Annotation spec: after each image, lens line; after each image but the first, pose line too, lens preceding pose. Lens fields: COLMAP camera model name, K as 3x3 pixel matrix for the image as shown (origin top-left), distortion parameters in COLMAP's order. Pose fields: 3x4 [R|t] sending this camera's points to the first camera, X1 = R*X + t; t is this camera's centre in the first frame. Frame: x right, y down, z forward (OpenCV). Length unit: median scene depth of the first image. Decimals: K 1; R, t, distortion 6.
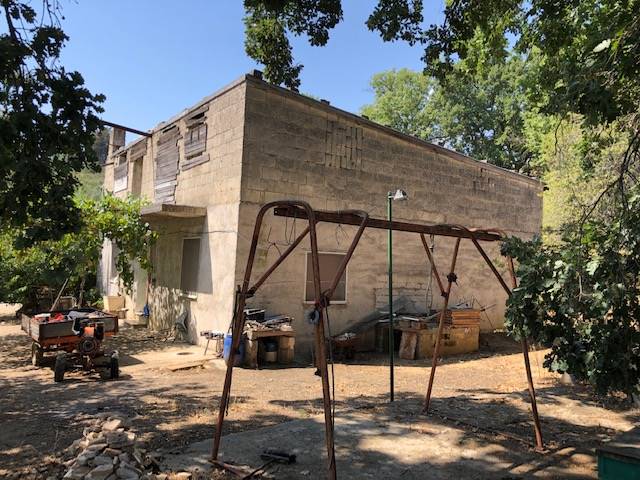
lens RADIAL K [[528.9, 0, 320.0], [0, 528.9, 240.0], [0, 0, 1]] dist [0.138334, -0.287281]
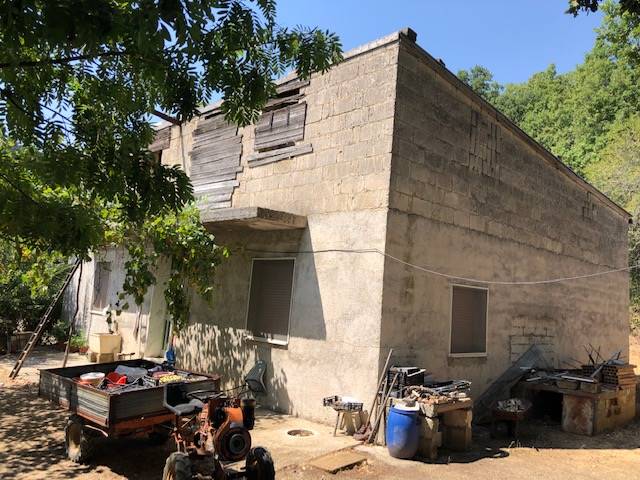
lens RADIAL K [[528.9, 0, 320.0], [0, 528.9, 240.0], [0, 0, 1]] dist [0.138334, -0.287281]
pose [[0.985171, 0.048564, 0.164560, -0.310604], [-0.038925, 0.997360, -0.061300, 0.013299], [-0.167103, 0.053986, 0.984460, 0.295869]]
